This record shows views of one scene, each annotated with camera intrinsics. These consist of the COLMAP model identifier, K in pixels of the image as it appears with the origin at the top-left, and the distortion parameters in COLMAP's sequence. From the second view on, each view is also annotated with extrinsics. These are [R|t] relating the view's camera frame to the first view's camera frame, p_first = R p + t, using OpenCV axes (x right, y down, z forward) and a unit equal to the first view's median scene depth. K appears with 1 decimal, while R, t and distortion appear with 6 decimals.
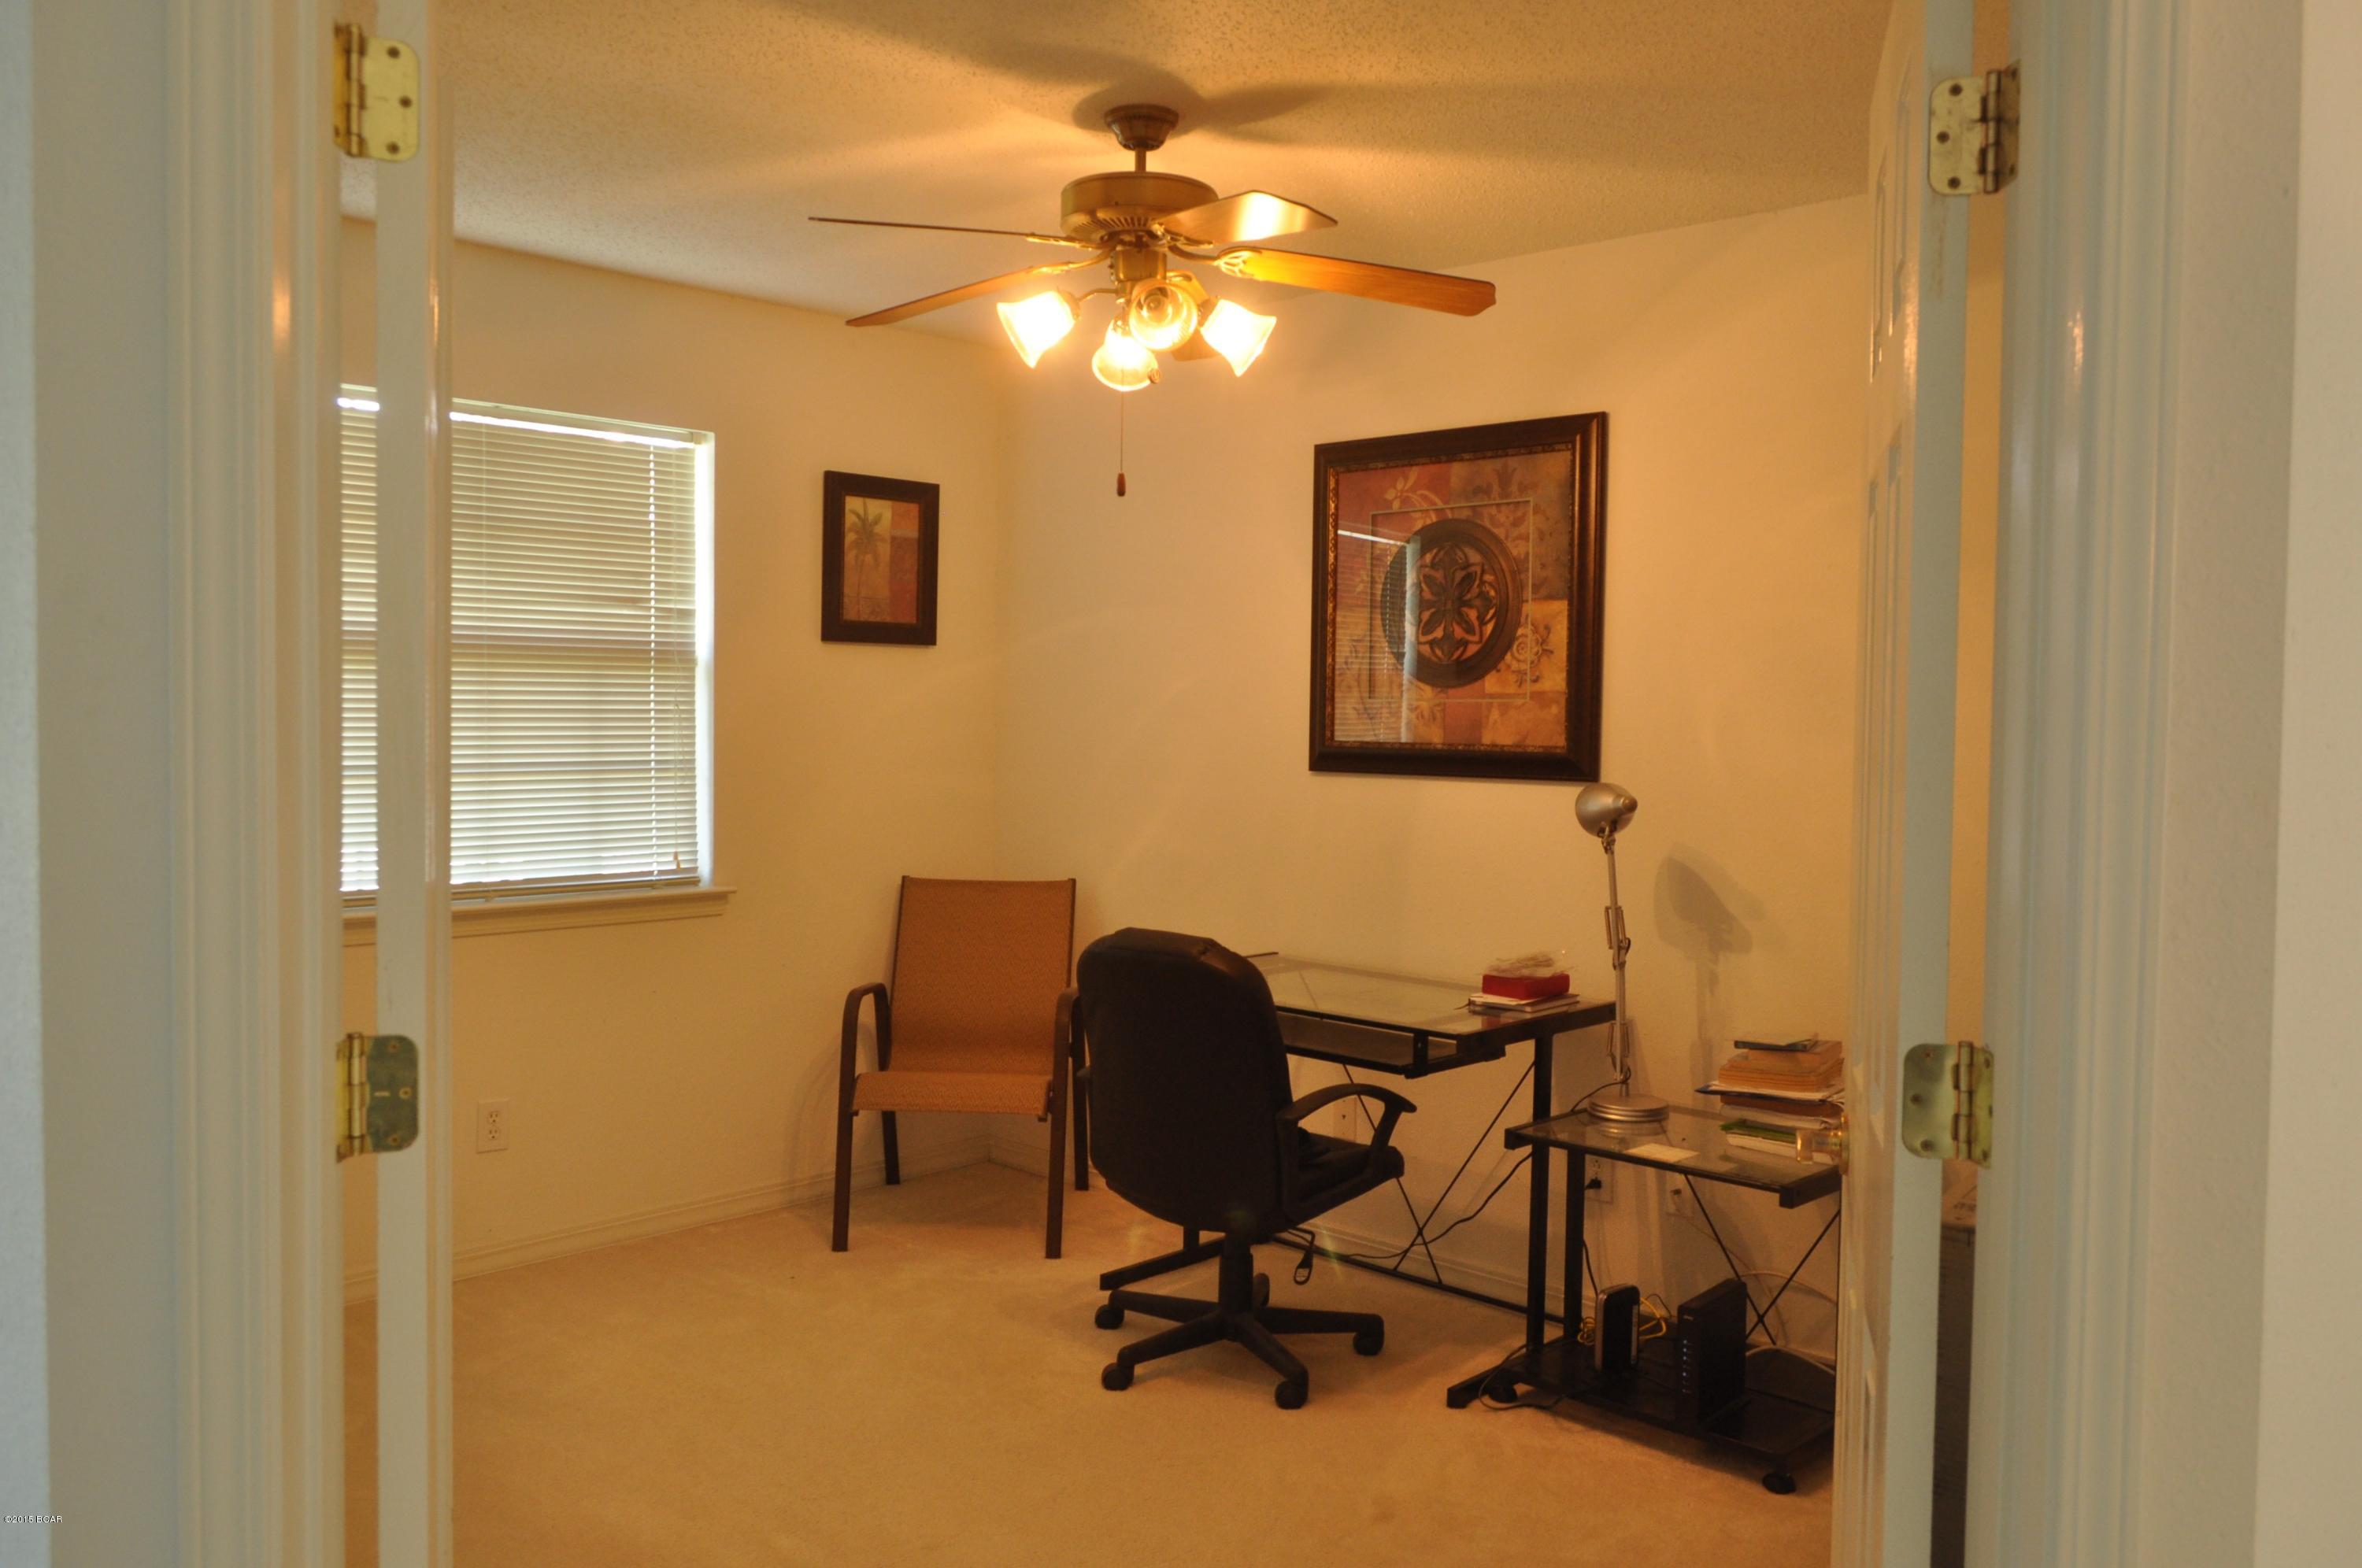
lens RADIAL K [[1861.8, 0, 1178.1], [0, 1861.8, 782.9], [0, 0, 1]] dist [-0.020773, 0.010886]
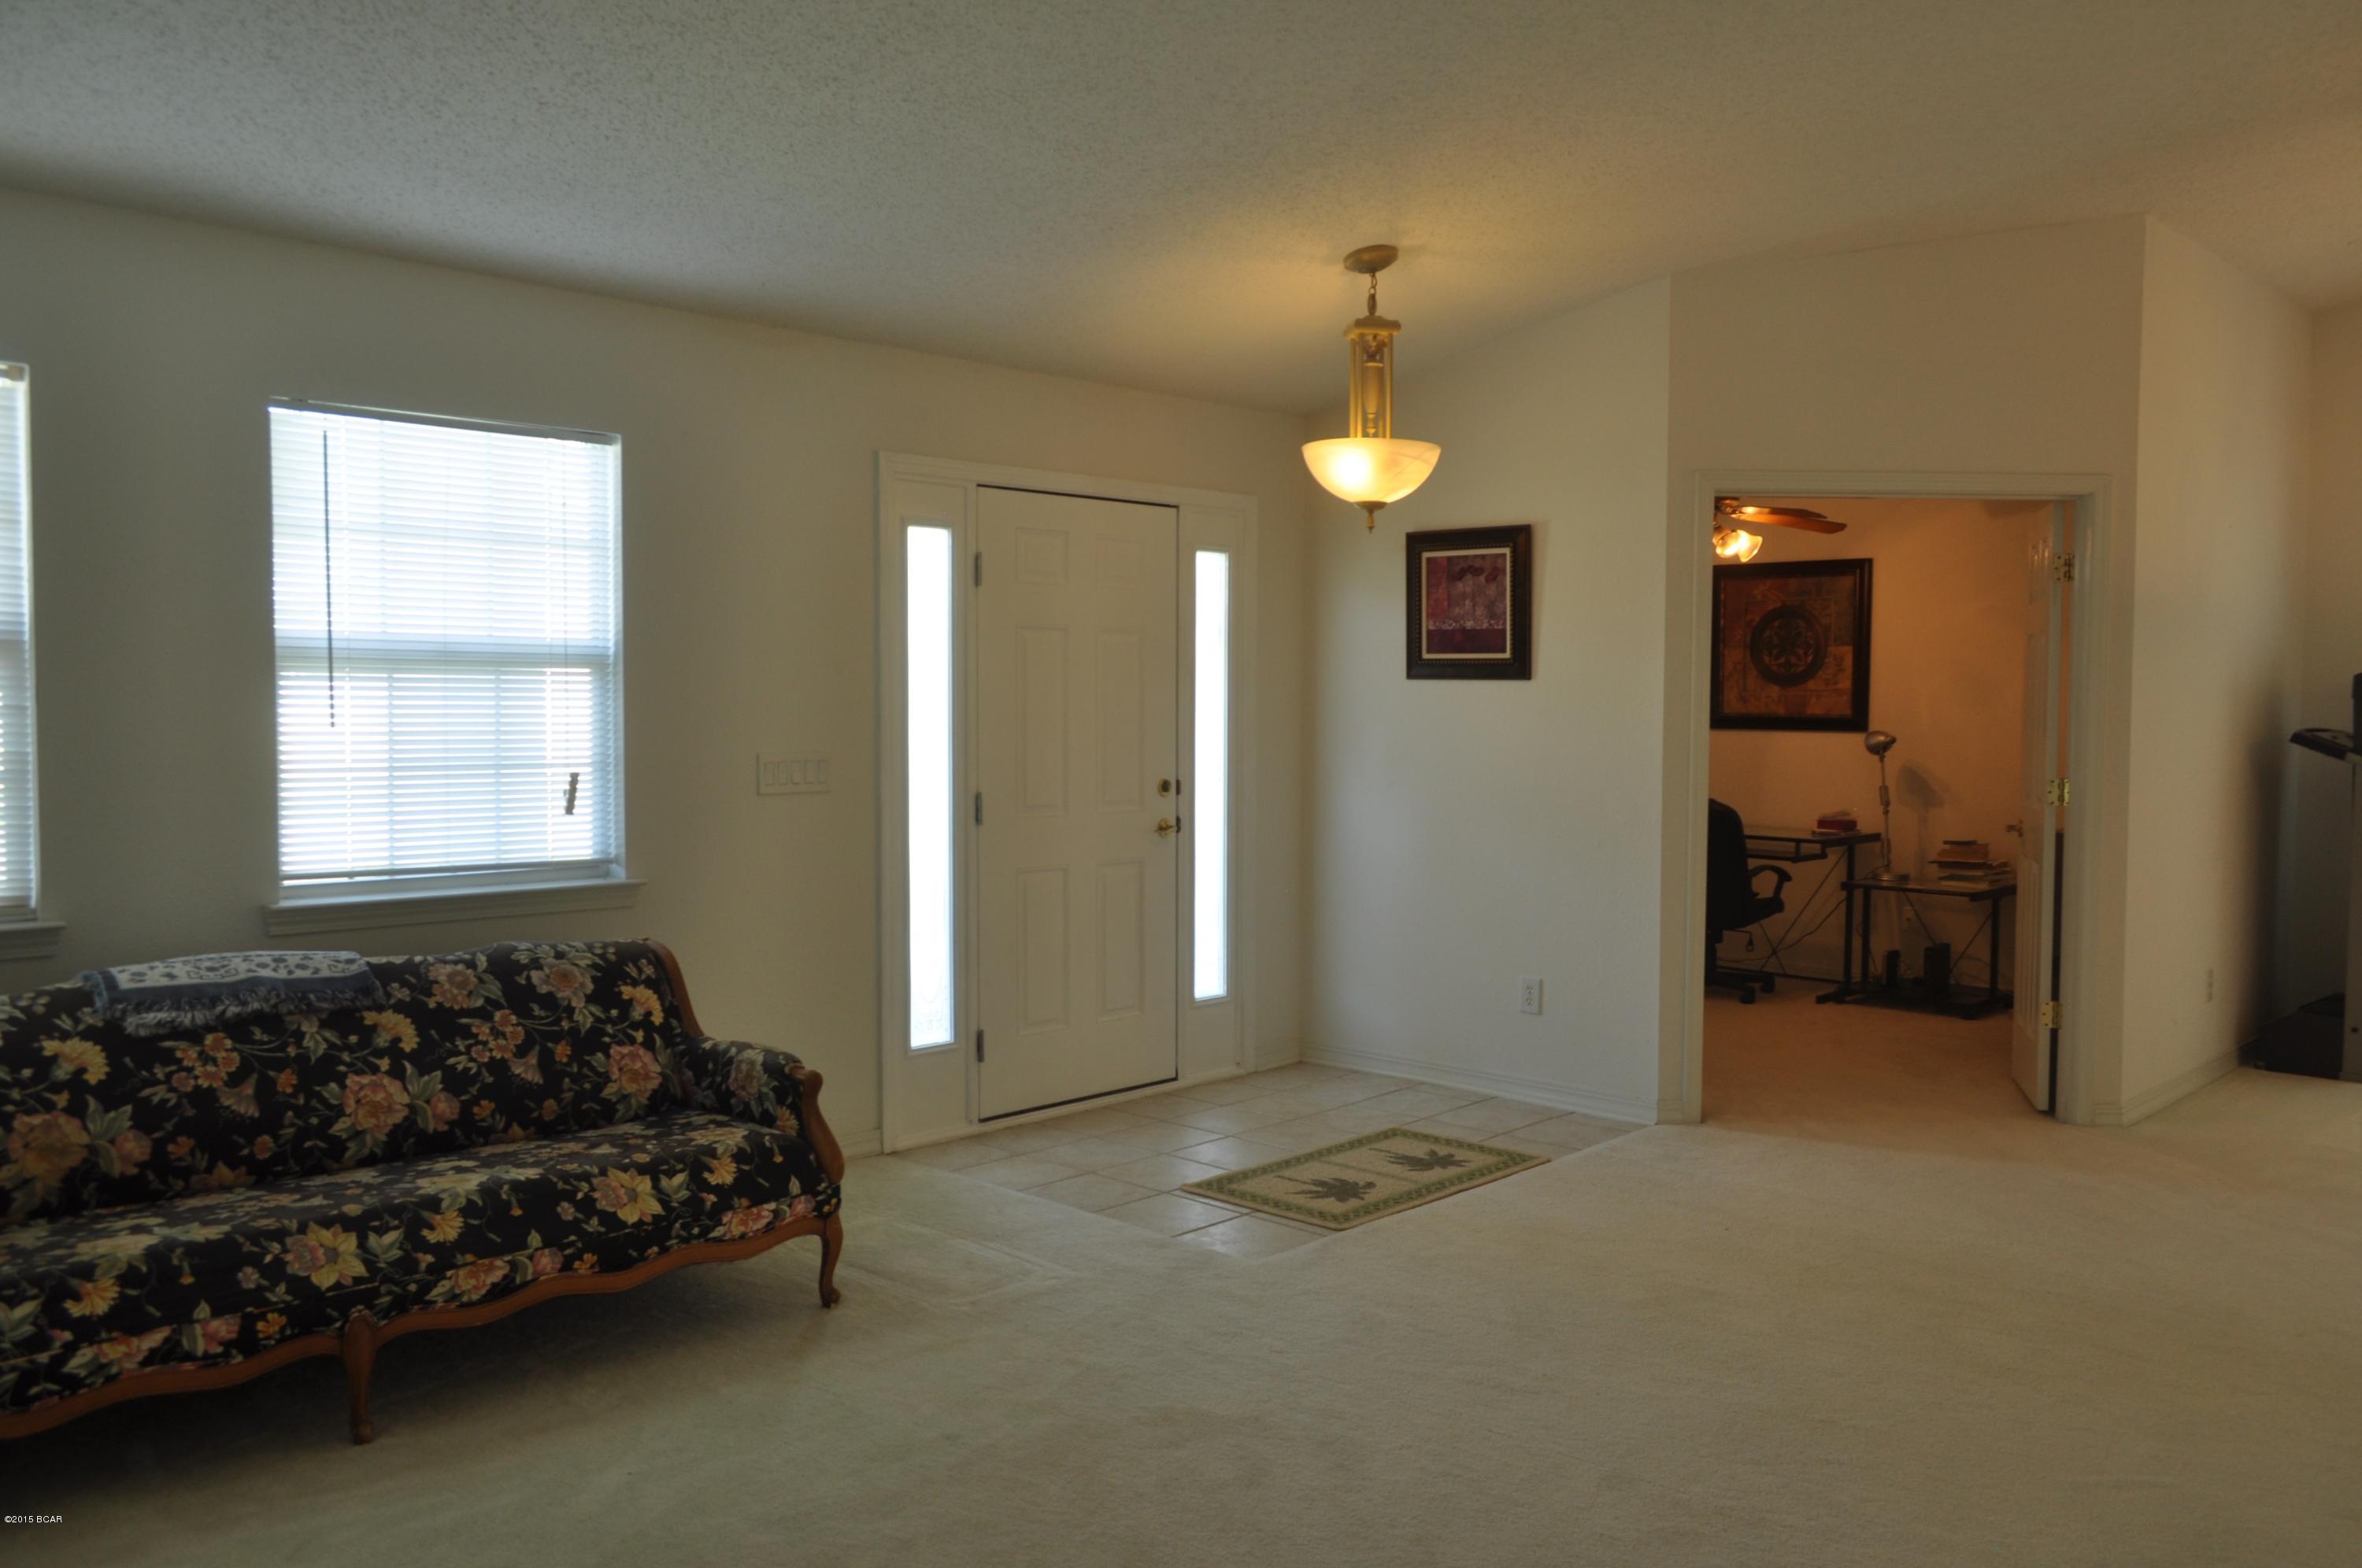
lens RADIAL K [[1861.8, 0, 1184.0], [0, 1861.8, 781.0], [0, 0, 1]] dist [-0.020773, 0.010886]
pose [[0.999967, -0.004874, -0.006454, -0.563174], [0.004919, 0.999964, 0.006928, 0.039460], [0.006420, -0.006959, 0.999955, -1.174331]]
